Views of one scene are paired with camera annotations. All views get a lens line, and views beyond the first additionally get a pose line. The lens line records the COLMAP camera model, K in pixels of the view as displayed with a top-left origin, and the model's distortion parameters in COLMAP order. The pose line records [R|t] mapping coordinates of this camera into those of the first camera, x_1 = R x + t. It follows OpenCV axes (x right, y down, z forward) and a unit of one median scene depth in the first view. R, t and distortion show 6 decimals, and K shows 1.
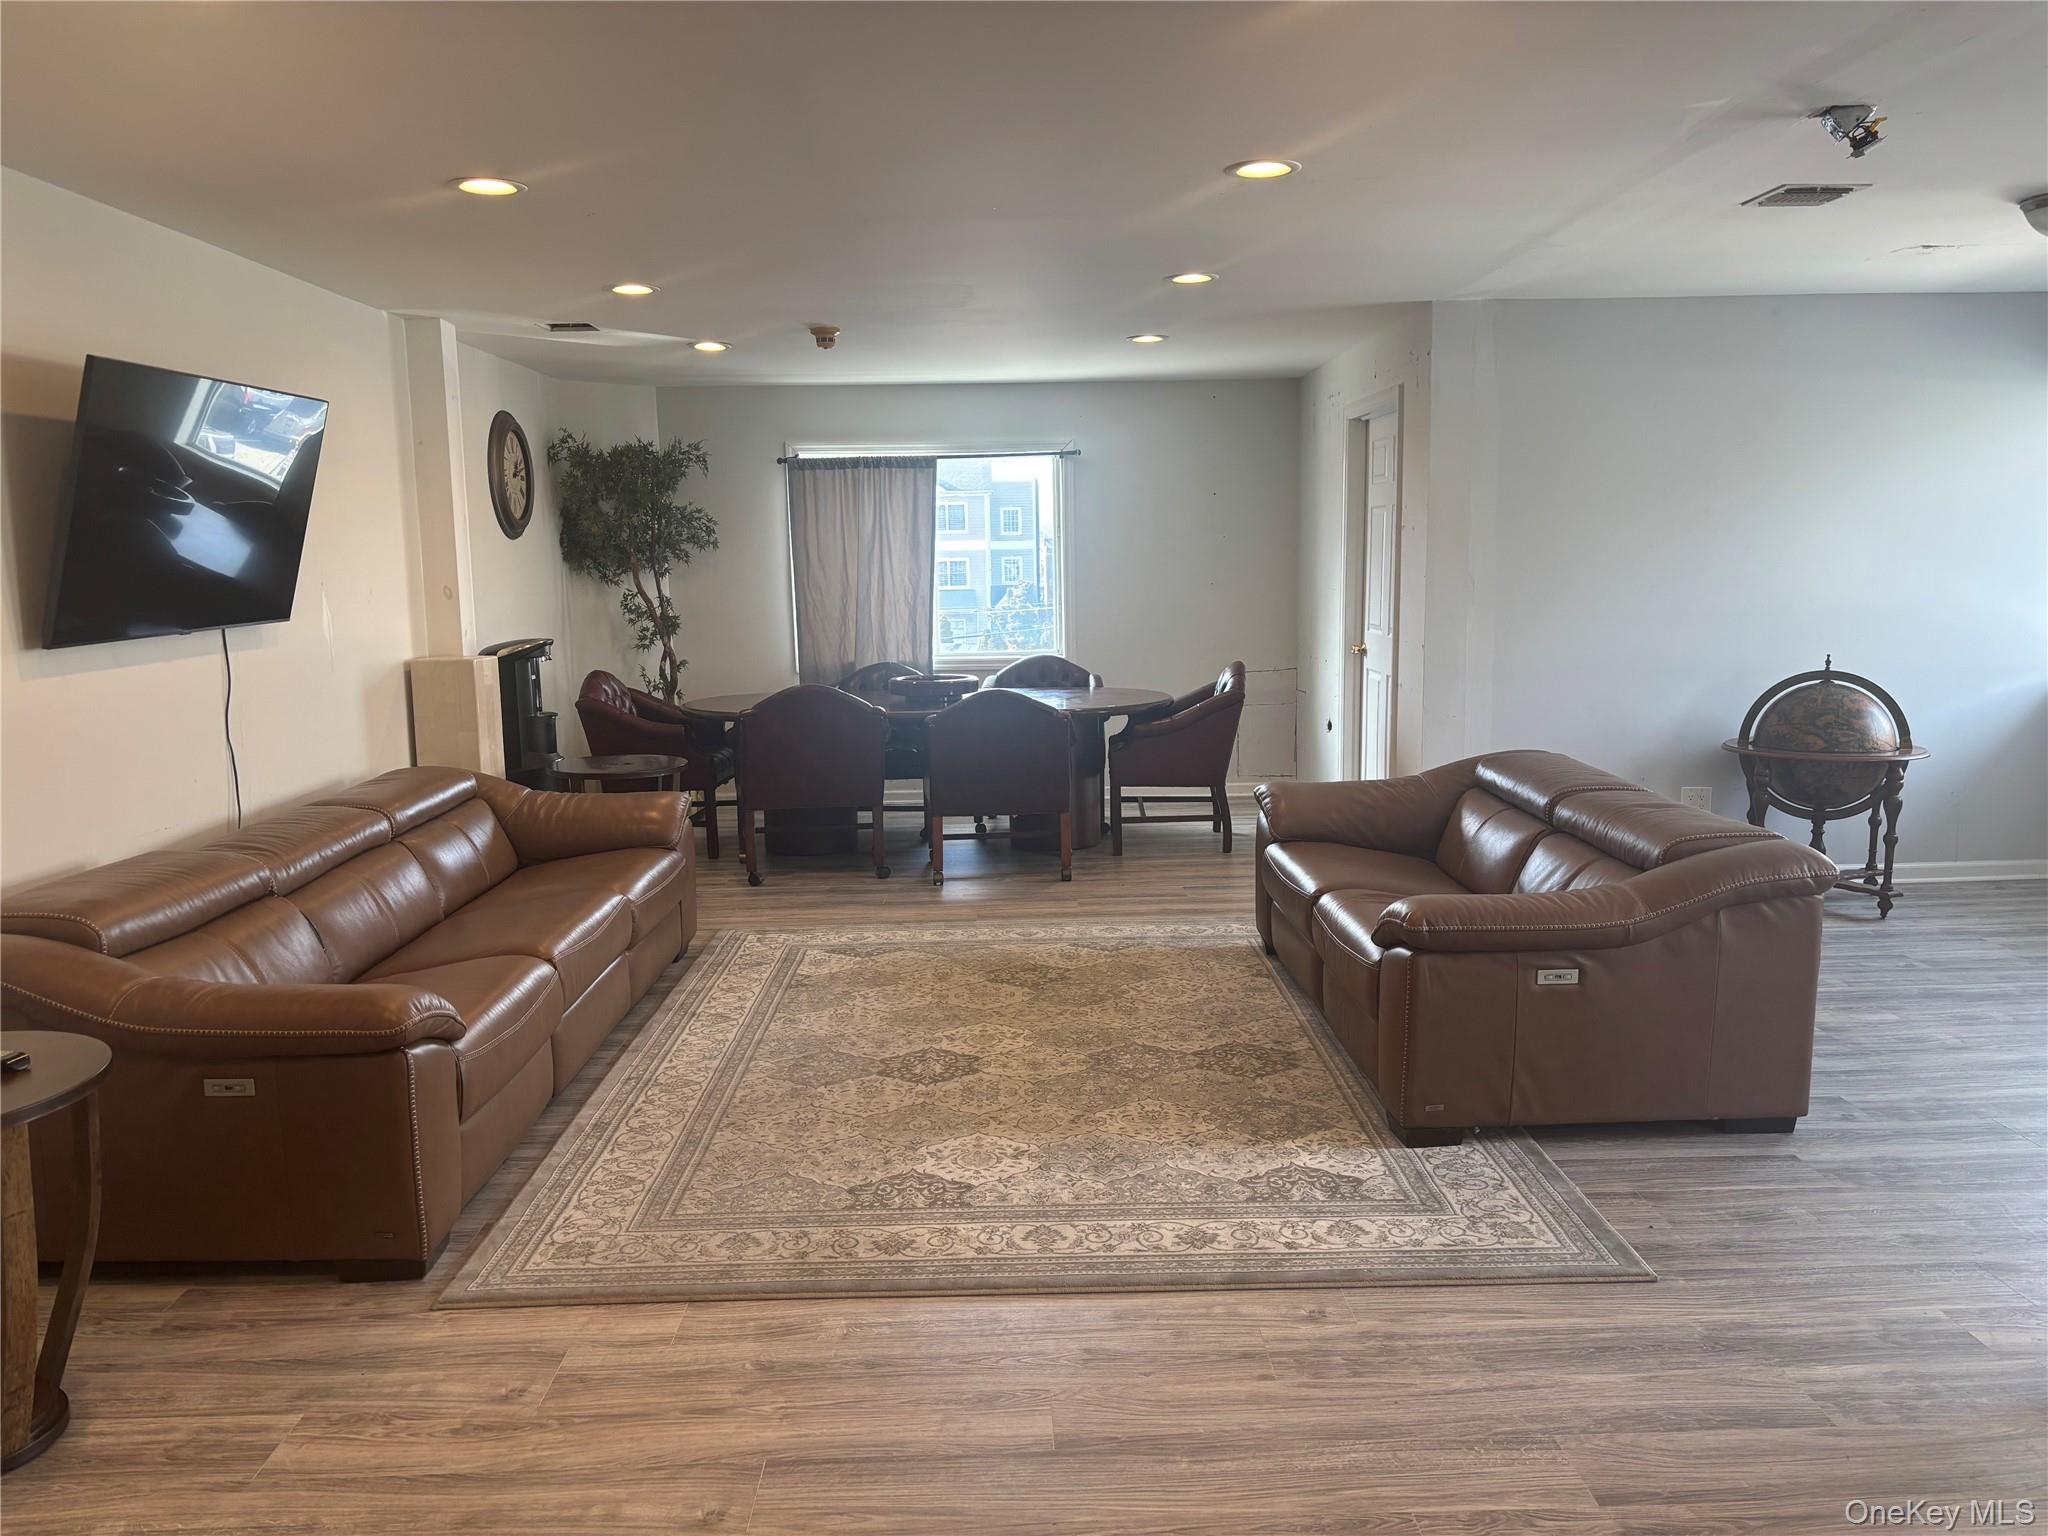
lens RADIAL K [[1542.1, 0, 1024.0], [0, 1542.1, 768.0], [0, 0, 1]] dist [0.069367, -0.062725]
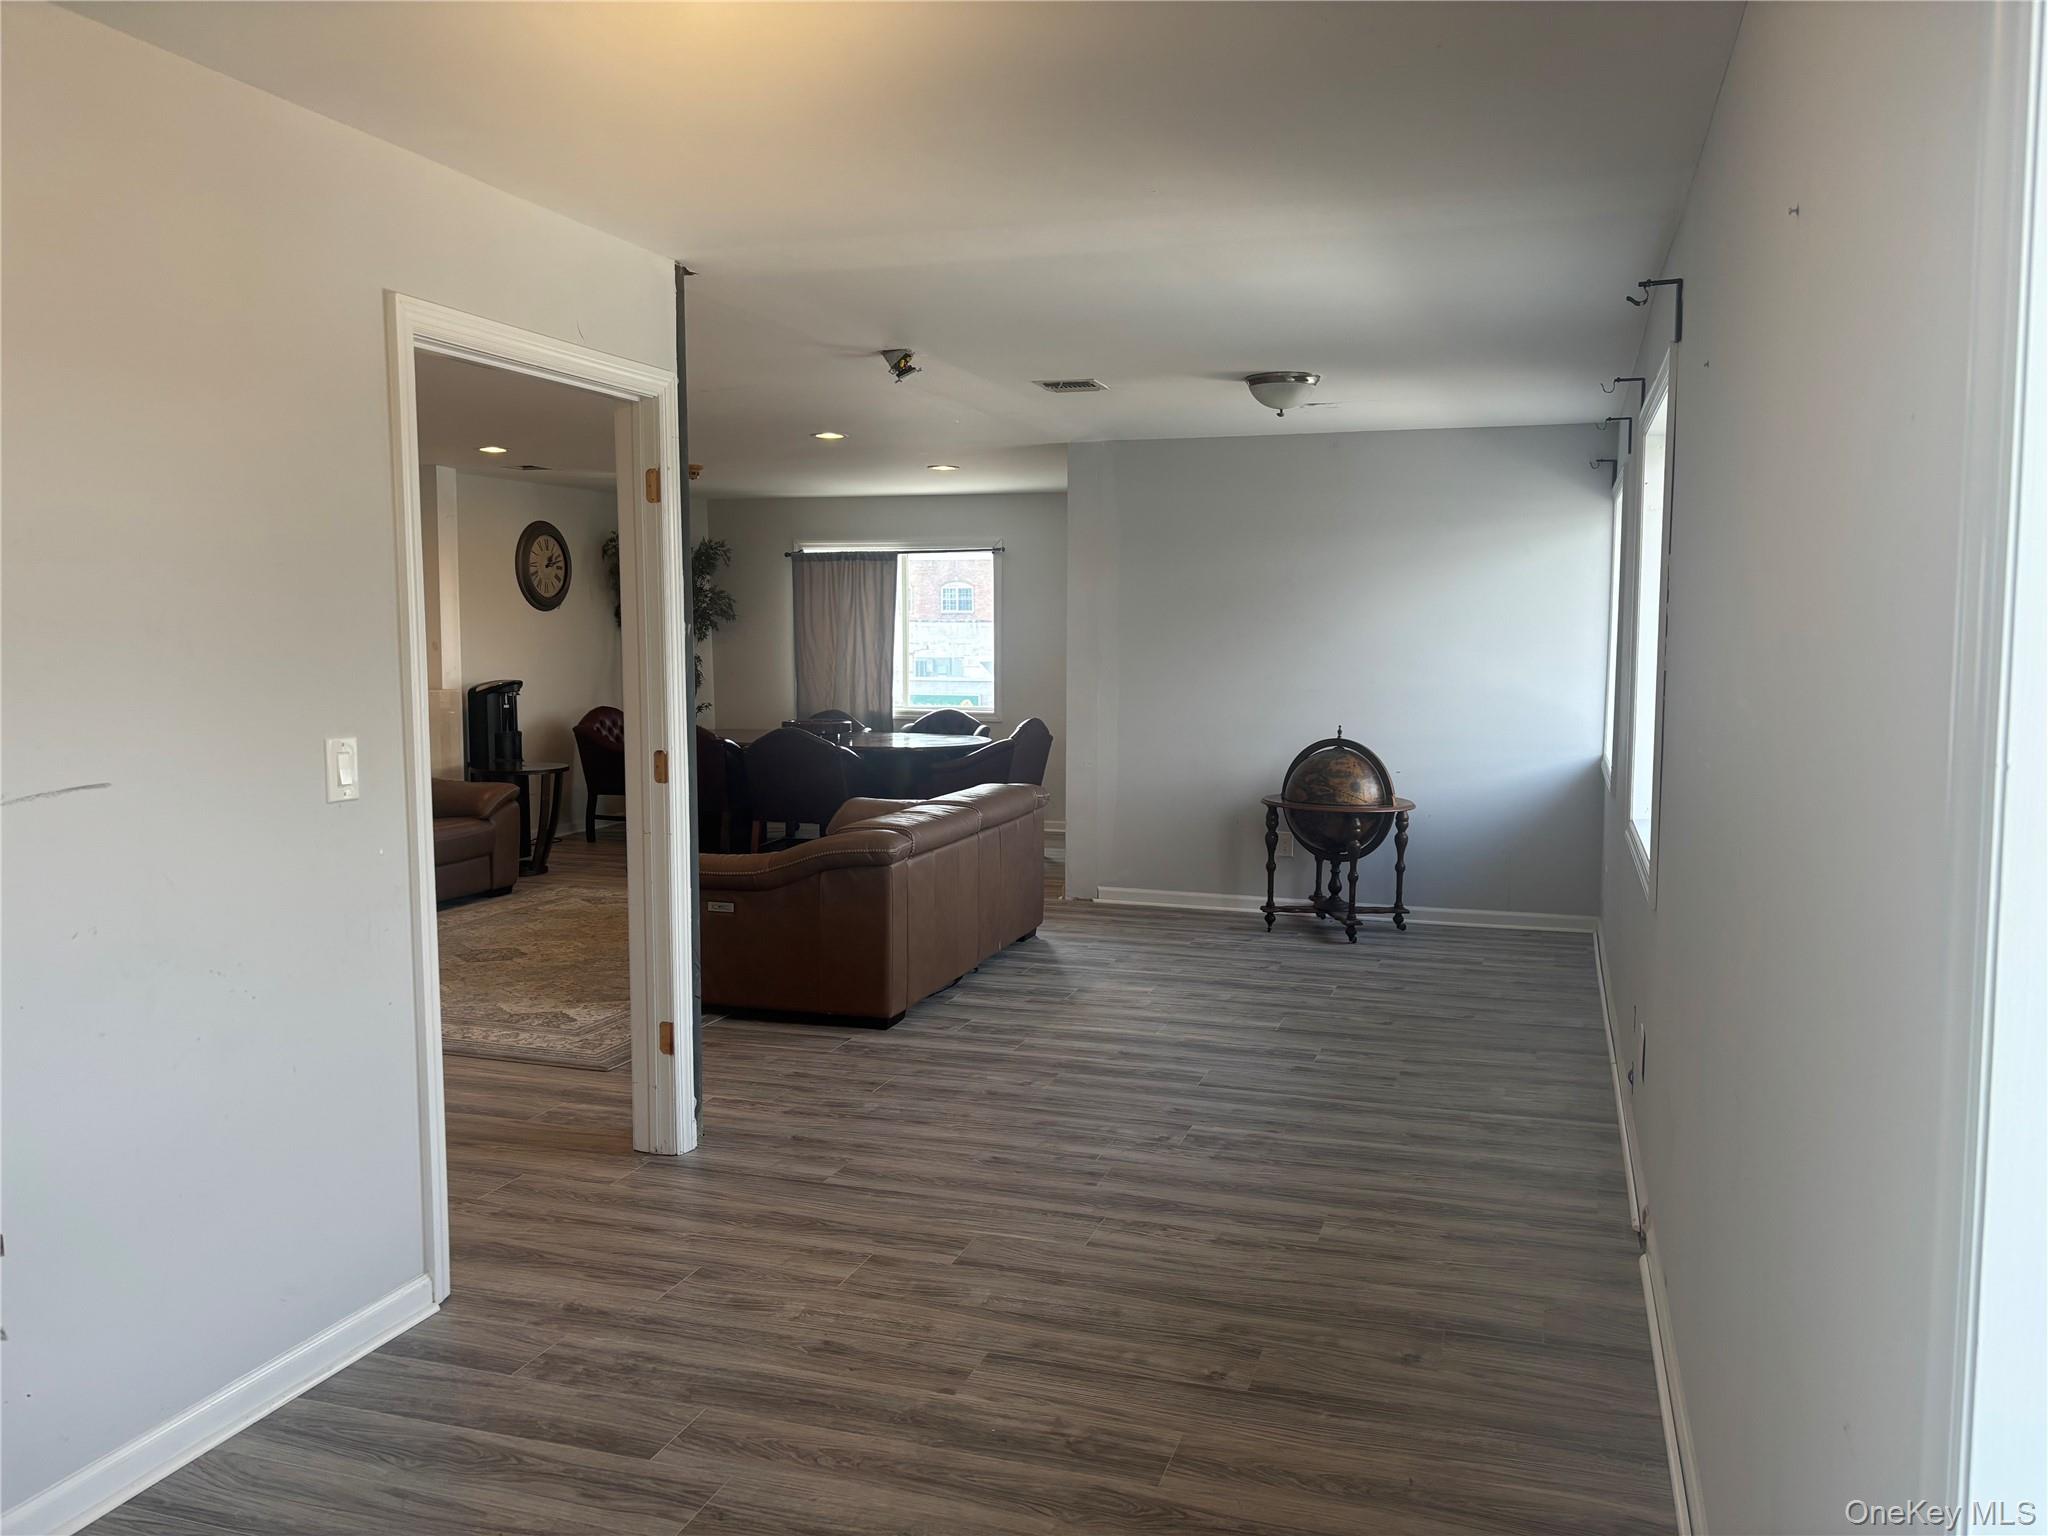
lens RADIAL K [[1528.9, 0, 1036.6], [0, 1528.9, 768.8], [0, 0, 1]] dist [0.091079, -0.116038]
pose [[0.944049, 0.050792, -0.325871, 0.950956], [-0.065443, 0.997272, -0.034148, 0.024472], [0.323248, 0.053563, 0.944797, -0.291336]]
